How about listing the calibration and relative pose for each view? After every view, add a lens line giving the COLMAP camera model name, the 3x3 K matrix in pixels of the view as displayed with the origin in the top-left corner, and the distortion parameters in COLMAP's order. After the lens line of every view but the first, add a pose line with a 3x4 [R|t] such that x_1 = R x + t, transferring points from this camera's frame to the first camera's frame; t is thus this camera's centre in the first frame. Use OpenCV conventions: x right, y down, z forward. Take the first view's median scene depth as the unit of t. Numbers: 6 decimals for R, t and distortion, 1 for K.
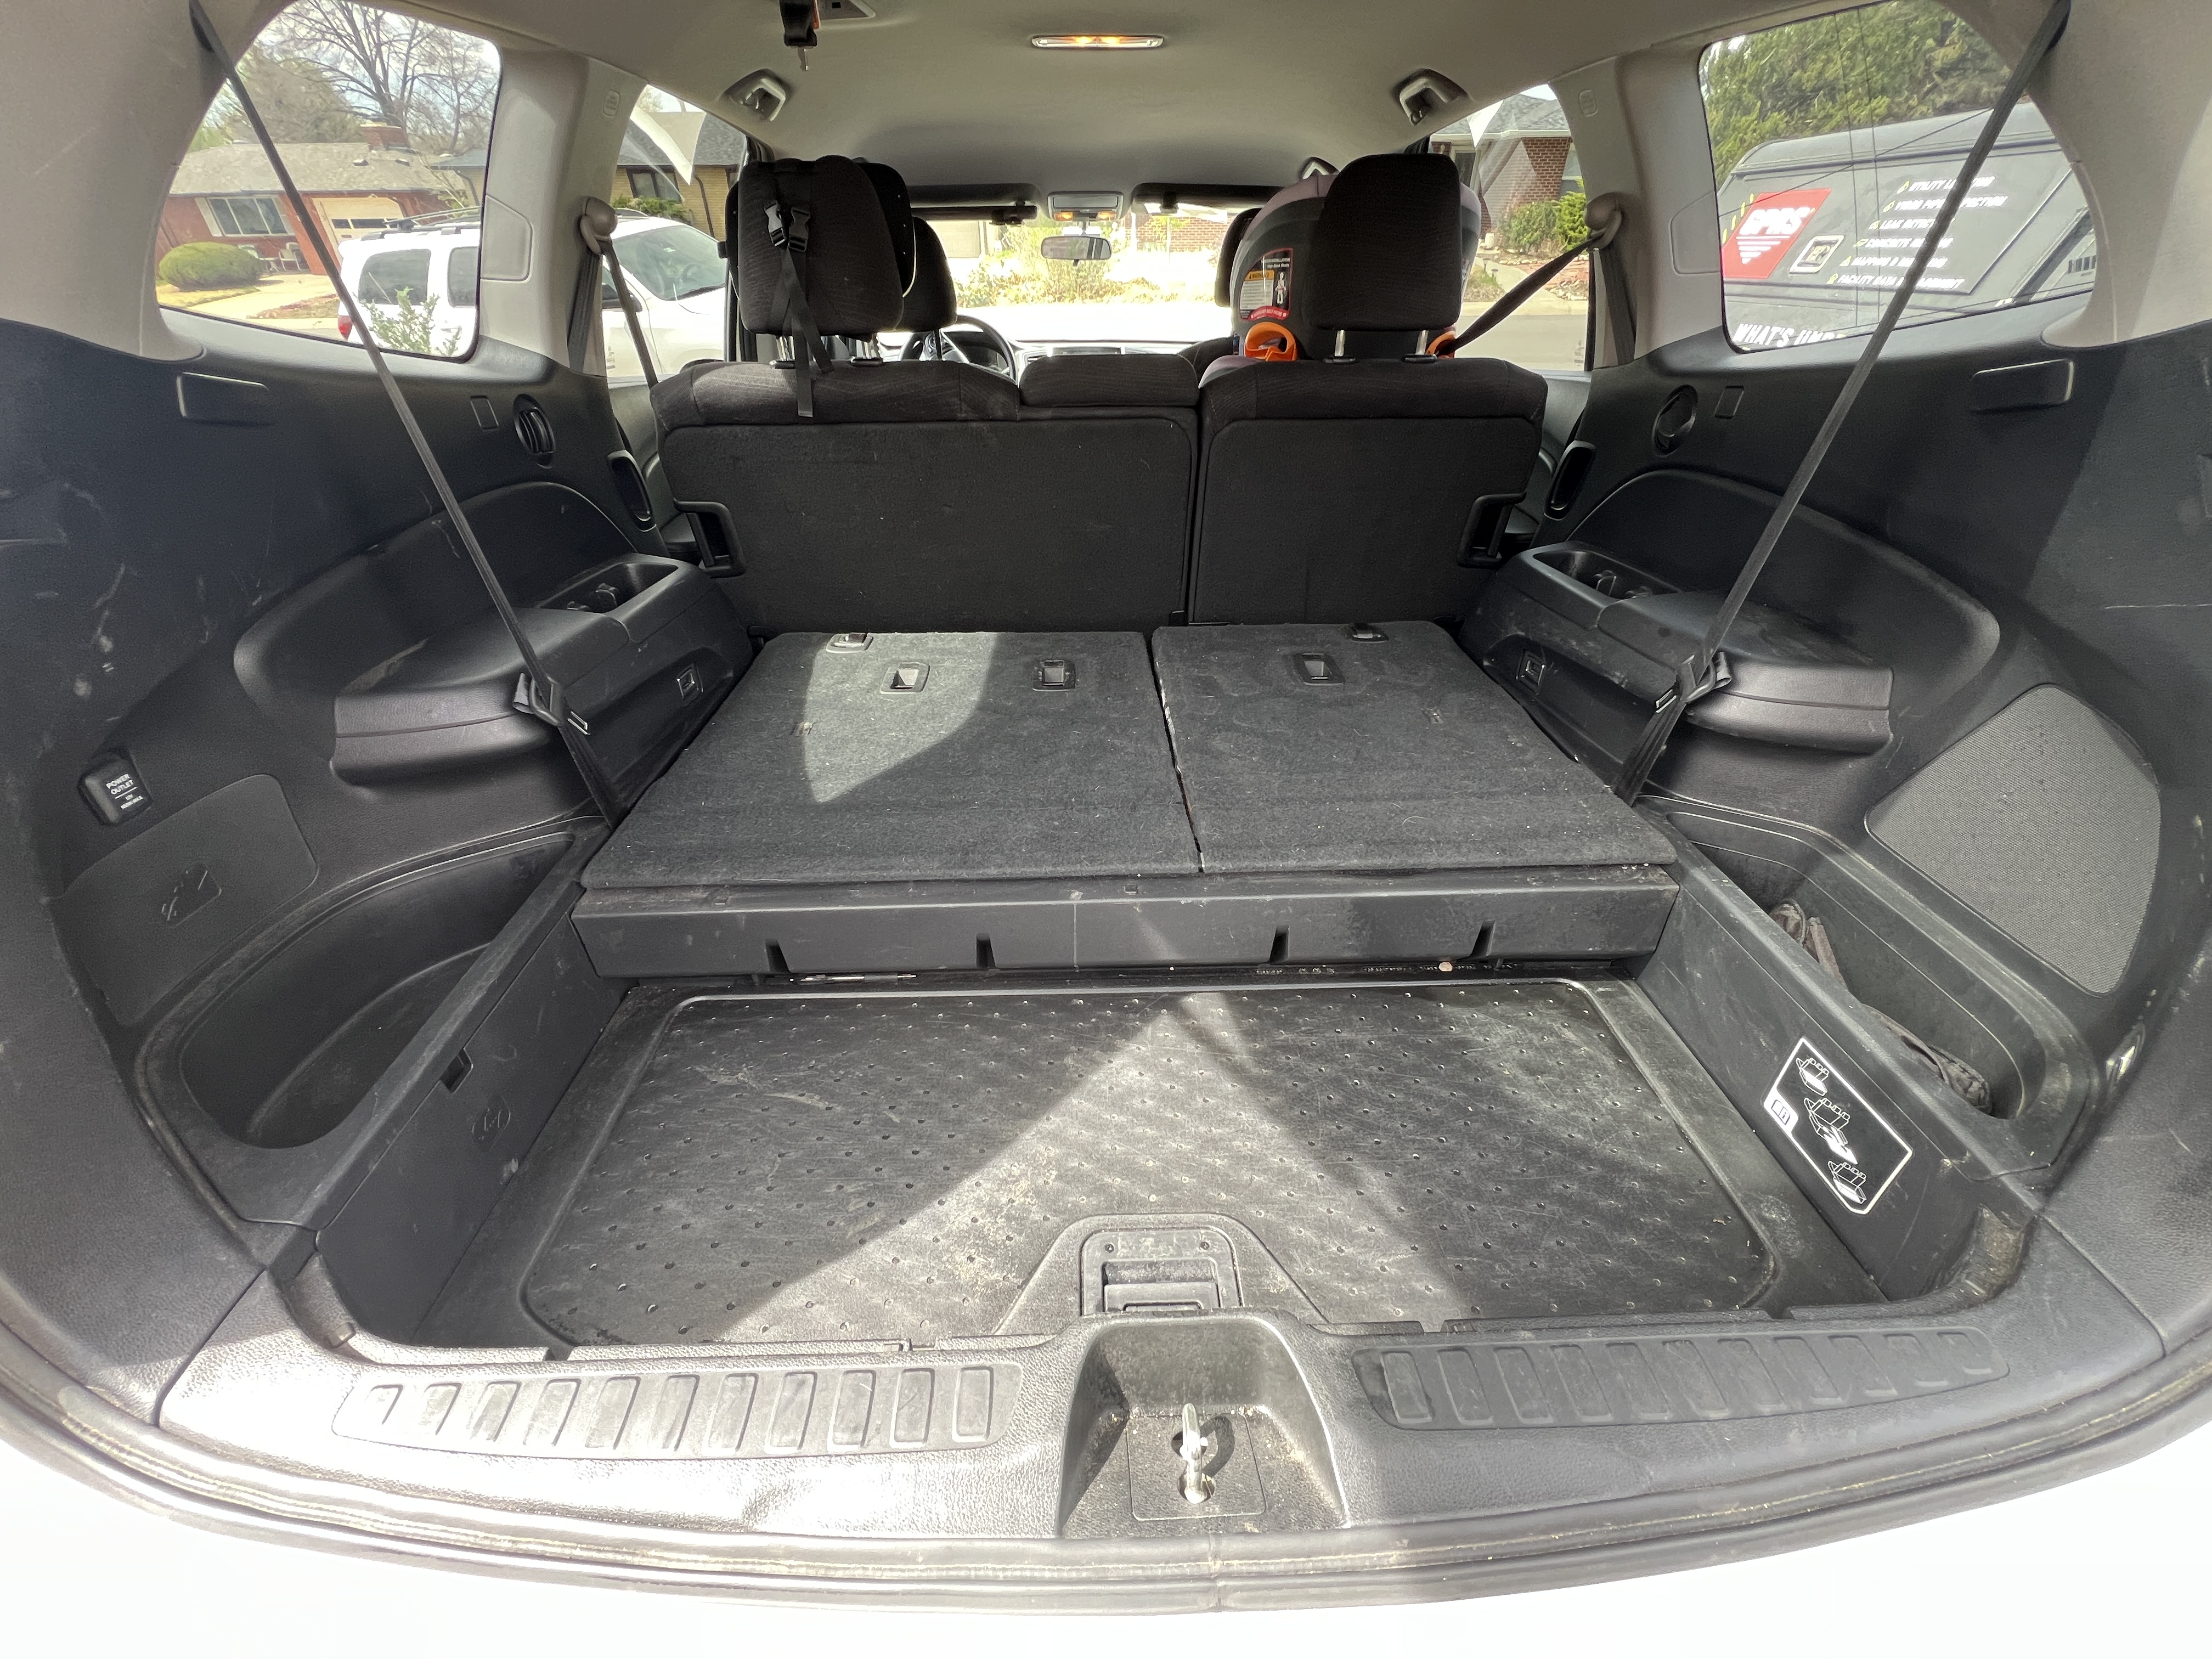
lens RADIAL K [[876.2, 0, 1106.0], [0, 876.2, 829.5], [0, 0, 1]] dist [-0.001398, -0.000215]
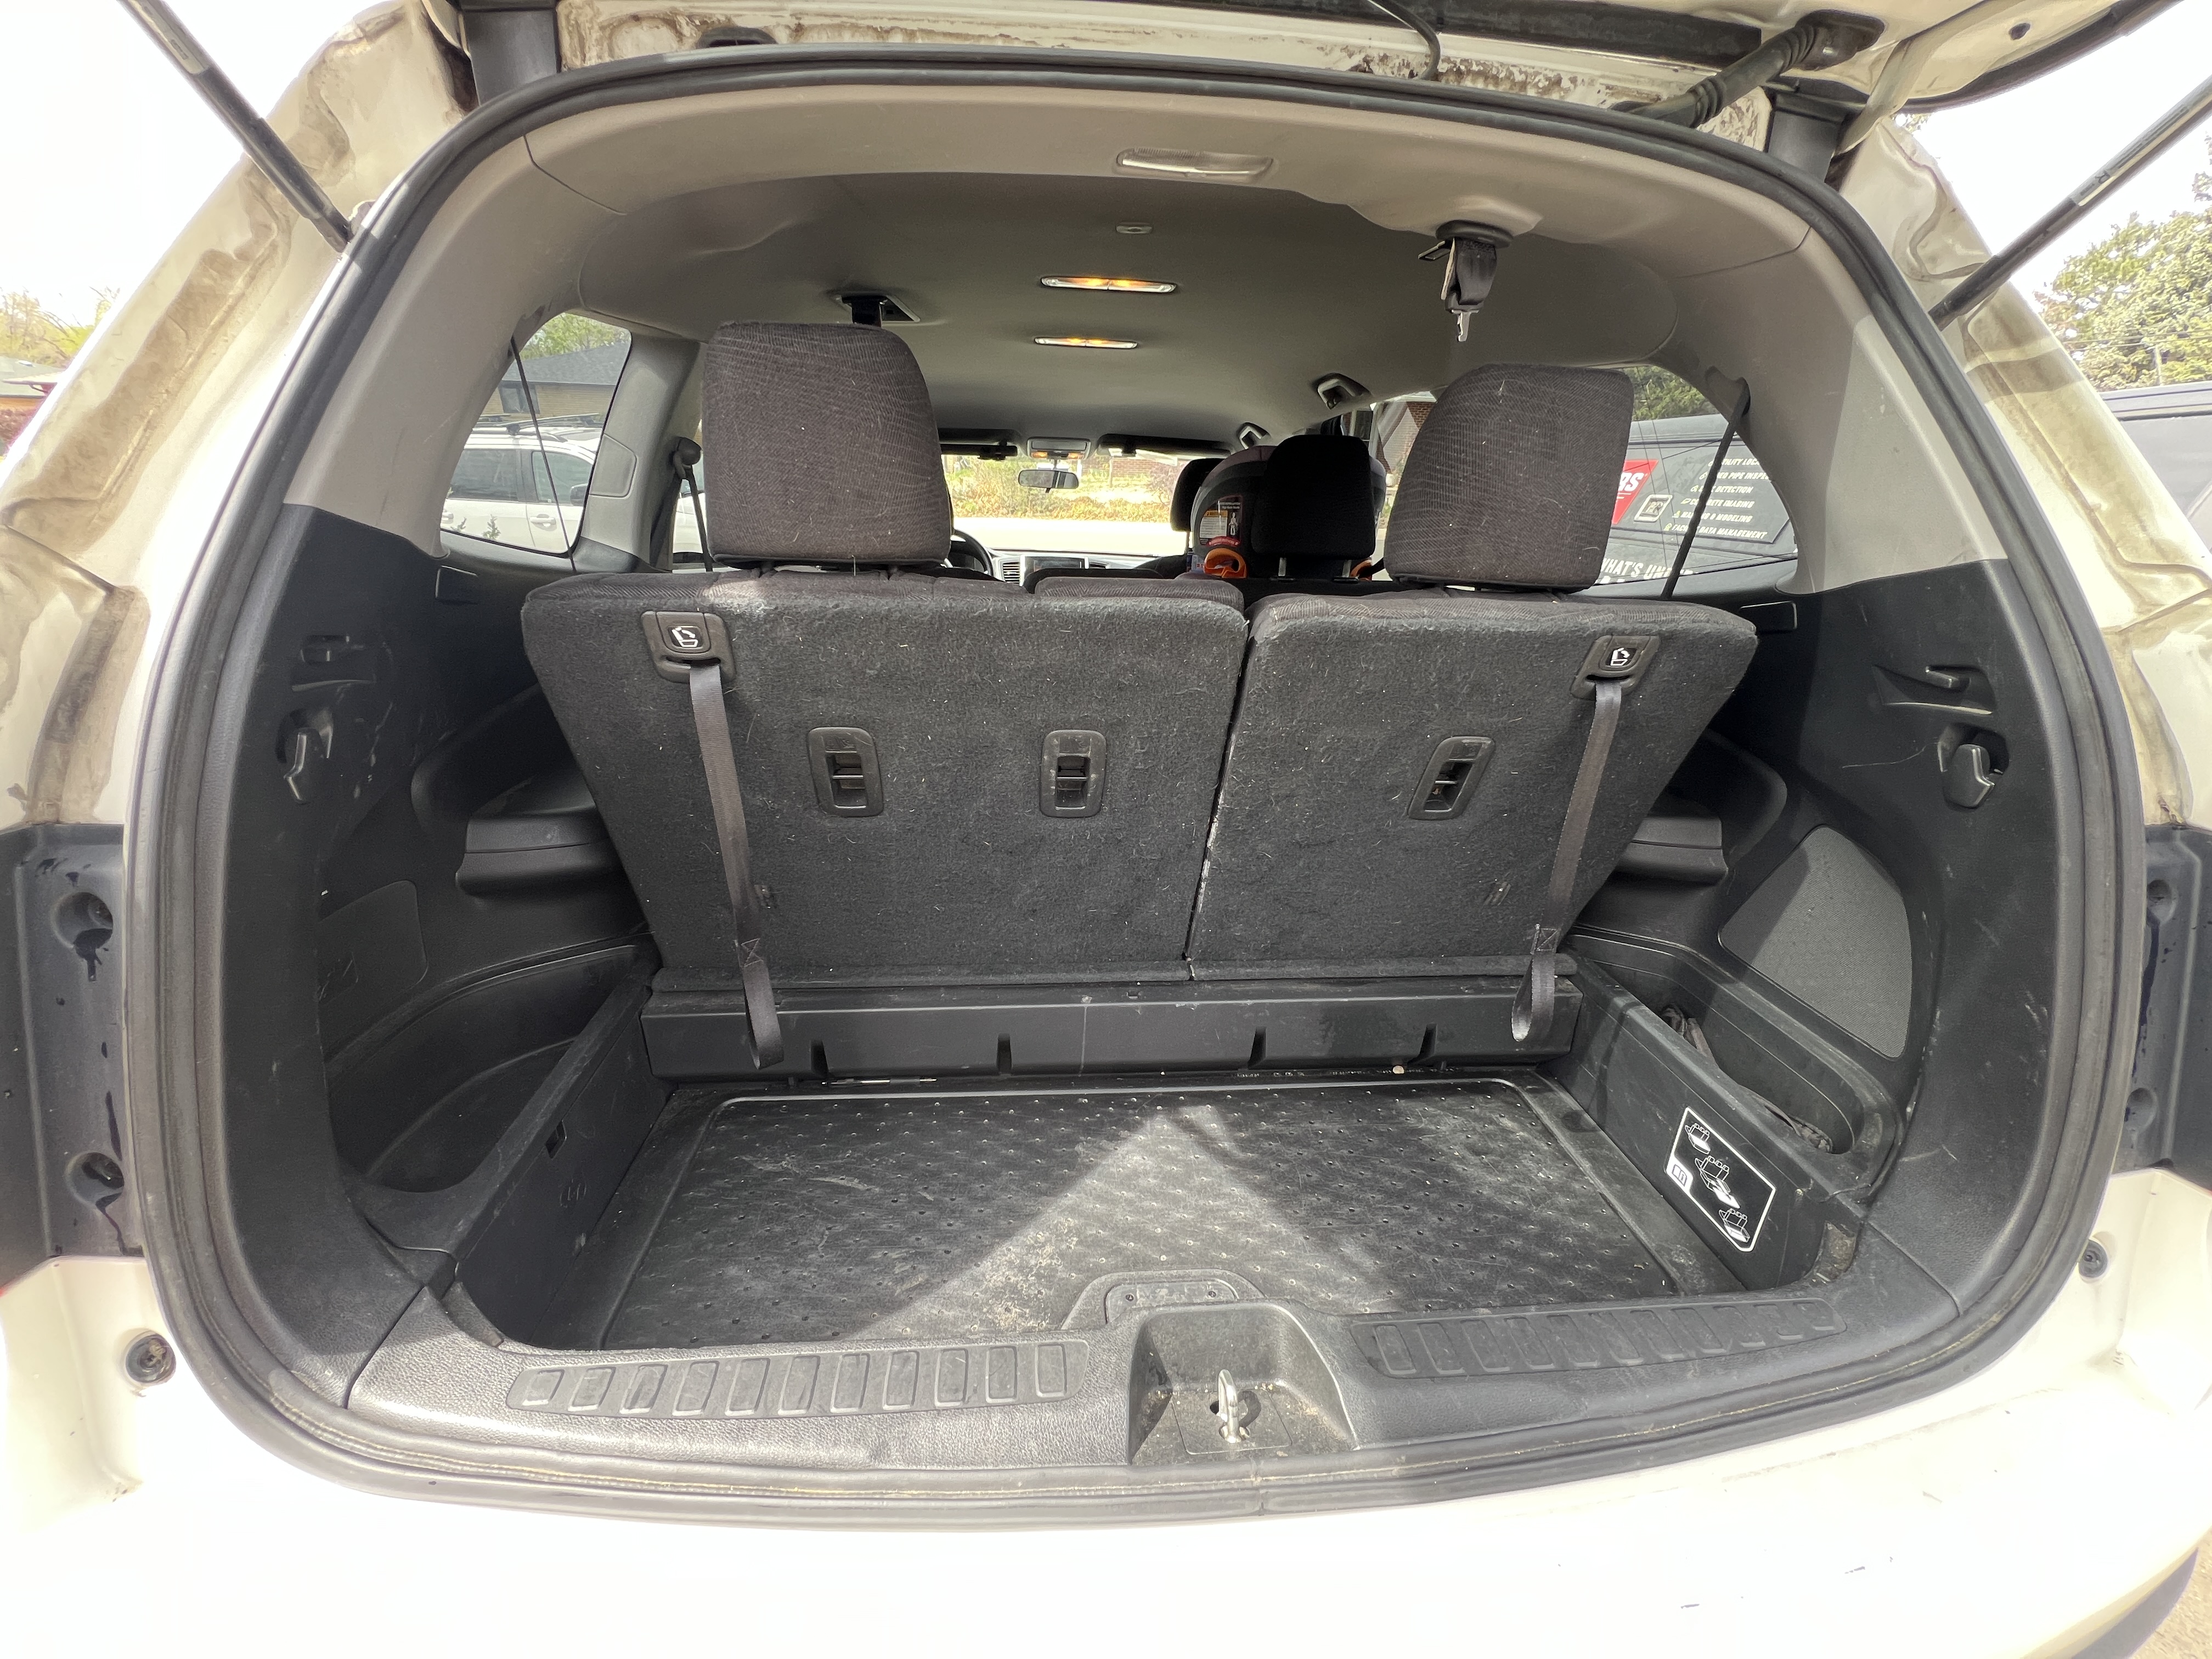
lens RADIAL K [[876.2, 0, 1106.0], [0, 876.2, 829.5], [0, 0, 1]] dist [-0.001398, -0.000215]
pose [[0.997668, 0.014401, 0.066718, -0.103476], [-0.000990, 0.980439, -0.196823, 0.095950], [-0.068248, 0.196298, 0.978166, -0.217810]]
